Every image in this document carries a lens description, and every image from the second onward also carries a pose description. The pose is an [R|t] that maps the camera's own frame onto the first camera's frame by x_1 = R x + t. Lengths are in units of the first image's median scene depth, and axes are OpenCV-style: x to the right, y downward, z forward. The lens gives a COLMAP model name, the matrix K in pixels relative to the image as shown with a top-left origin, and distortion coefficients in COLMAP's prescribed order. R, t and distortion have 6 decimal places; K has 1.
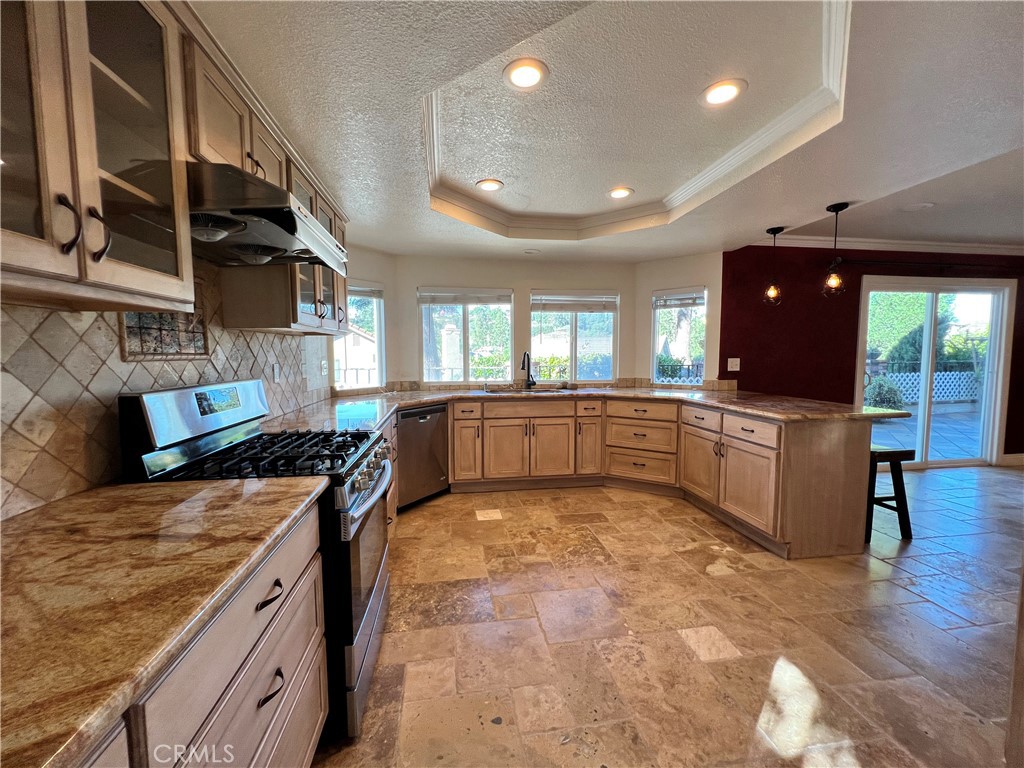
lens RADIAL K [[413.6, 0, 510.5], [0, 413.6, 380.1], [0, 0, 1]] dist [-0.002352, 0.000028]
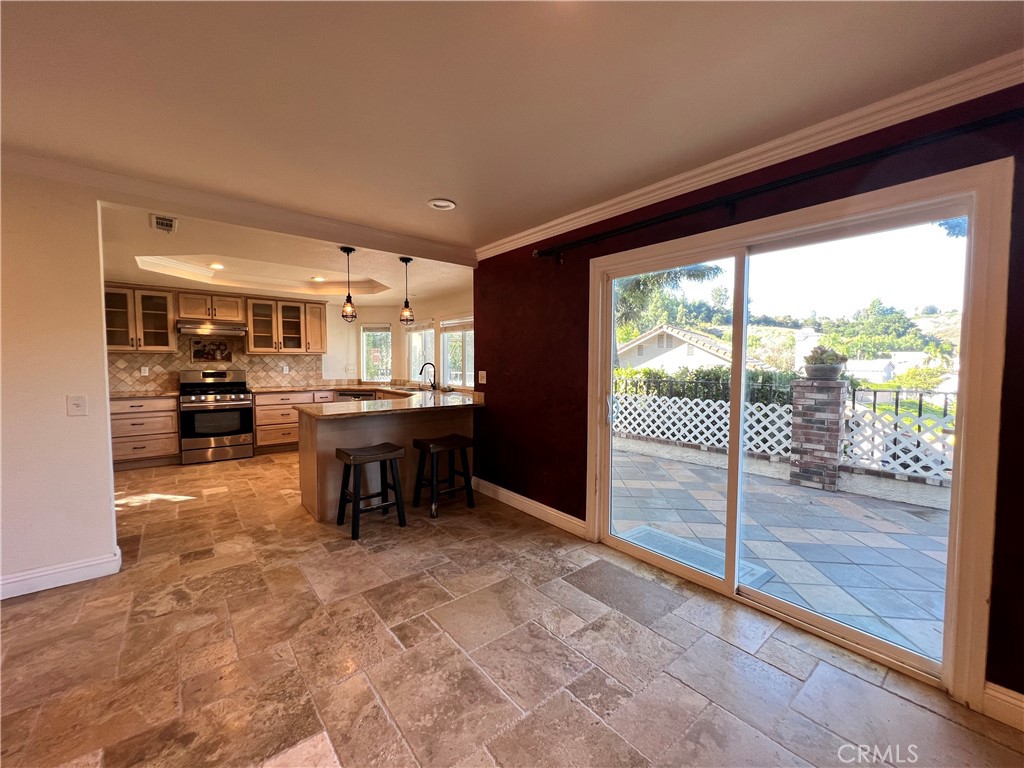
lens RADIAL K [[412.9, 0, 508.3], [0, 412.9, 383.7], [0, 0, 1]] dist [-0.002164, 0.000835]
pose [[0.500175, 0.052891, -0.864307, 1.786607], [-0.065250, 0.997597, 0.023287, -0.061206], [0.863462, 0.044749, 0.502425, 0.679727]]
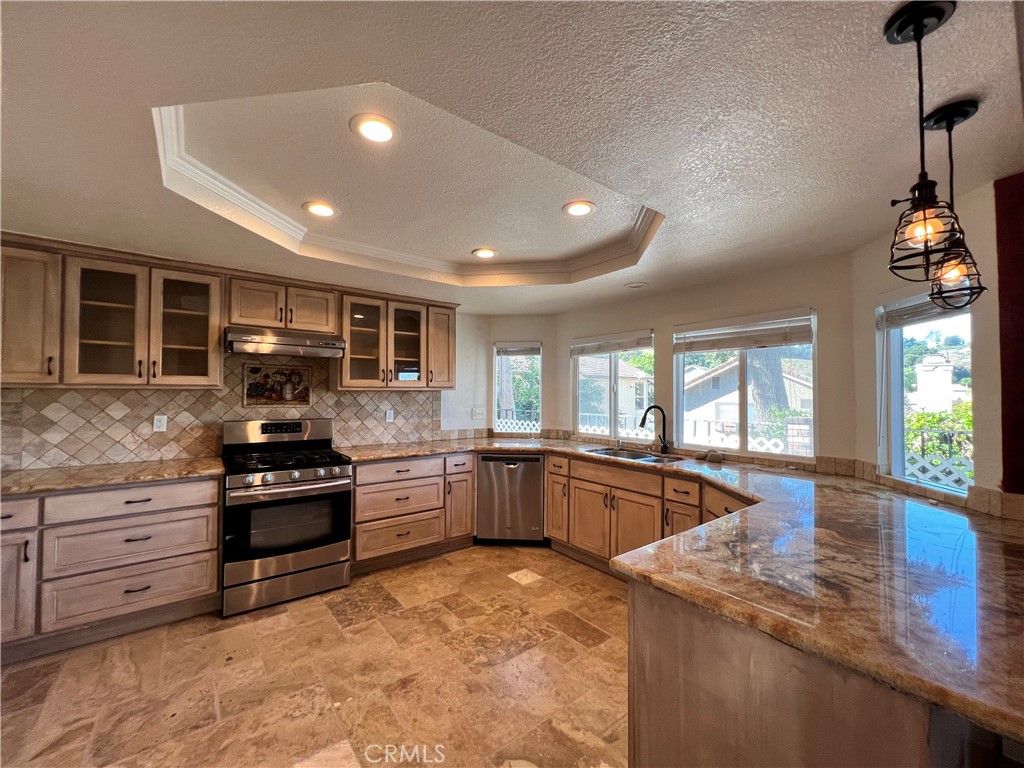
lens RADIAL K [[412.9, 0, 508.3], [0, 412.9, 383.7], [0, 0, 1]] dist [-0.002164, 0.000835]
pose [[0.479092, -0.015145, -0.877634, 0.770532], [-0.065949, 0.996404, -0.053196, -0.063870], [0.875284, 0.083365, 0.476370, 0.476533]]
